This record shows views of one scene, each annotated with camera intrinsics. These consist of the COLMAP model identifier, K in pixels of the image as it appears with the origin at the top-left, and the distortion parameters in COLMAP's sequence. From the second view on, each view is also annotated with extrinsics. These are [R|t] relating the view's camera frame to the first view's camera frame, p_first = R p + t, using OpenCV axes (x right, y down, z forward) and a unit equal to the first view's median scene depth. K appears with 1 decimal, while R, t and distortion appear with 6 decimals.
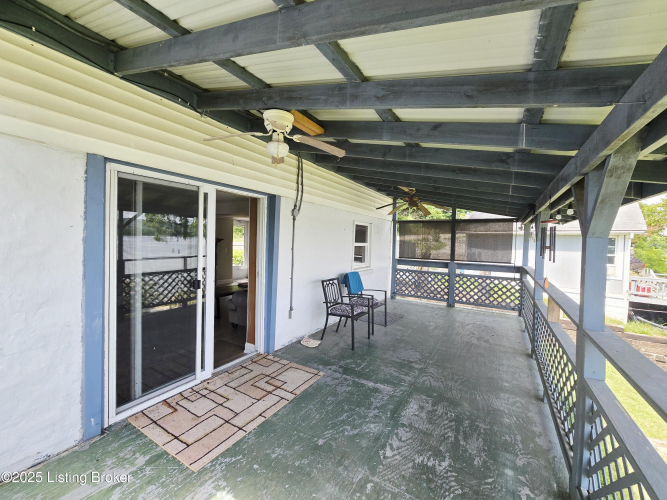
lens RADIAL K [[274.1, 0, 331.0], [0, 274.1, 248.3], [0, 0, 1]] dist [-0.003129, -0.000273]
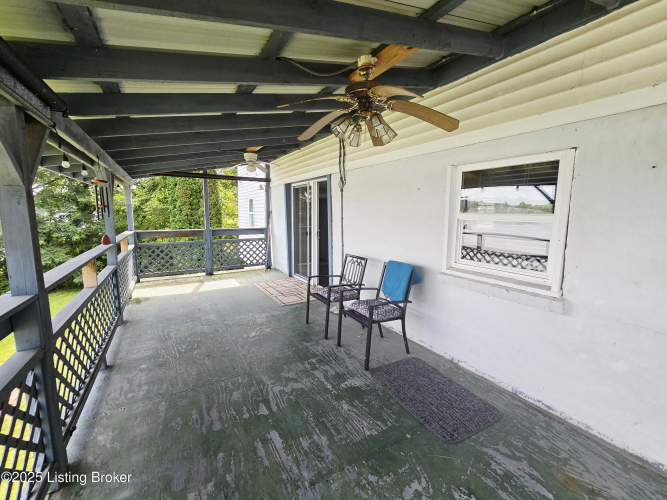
lens RADIAL K [[274.1, 0, 331.0], [0, 274.1, 248.3], [0, 0, 1]] dist [-0.003129, -0.000273]
pose [[-0.461046, 0.087937, -0.883009, 1.010680], [-0.042313, 0.991767, 0.120861, -0.010404], [0.886367, 0.093085, -0.453529, 1.731893]]
